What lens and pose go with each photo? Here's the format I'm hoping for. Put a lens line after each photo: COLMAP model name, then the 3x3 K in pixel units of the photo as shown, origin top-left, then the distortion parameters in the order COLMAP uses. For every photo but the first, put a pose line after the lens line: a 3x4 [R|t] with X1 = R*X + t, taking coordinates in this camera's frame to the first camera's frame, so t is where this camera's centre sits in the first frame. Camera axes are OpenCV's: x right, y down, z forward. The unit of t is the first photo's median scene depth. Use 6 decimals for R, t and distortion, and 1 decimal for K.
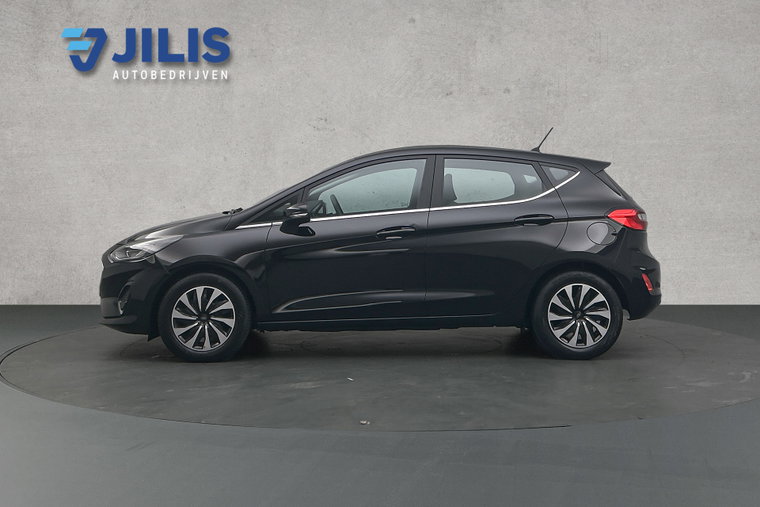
lens RADIAL K [[594.1, 0, 379.6], [0, 594.1, 253.5], [0, 0, 1]] dist [0.002480, -0.001528]
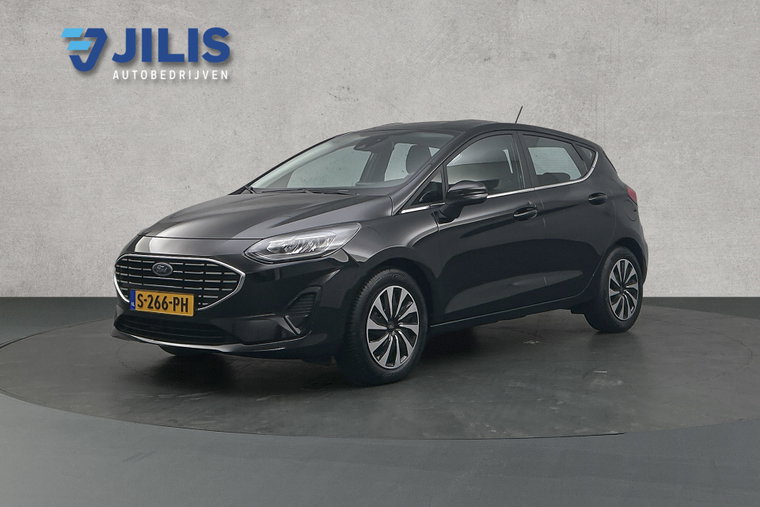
lens RADIAL K [[594.1, 0, 379.4], [0, 594.1, 253.2], [0, 0, 1]] dist [0.002480, -0.001528]
pose [[1.000000, 0.000112, -0.000117, -0.043903], [-0.000112, 1.000000, -0.000849, 0.021888], [0.000117, 0.000849, 1.000000, 0.112427]]
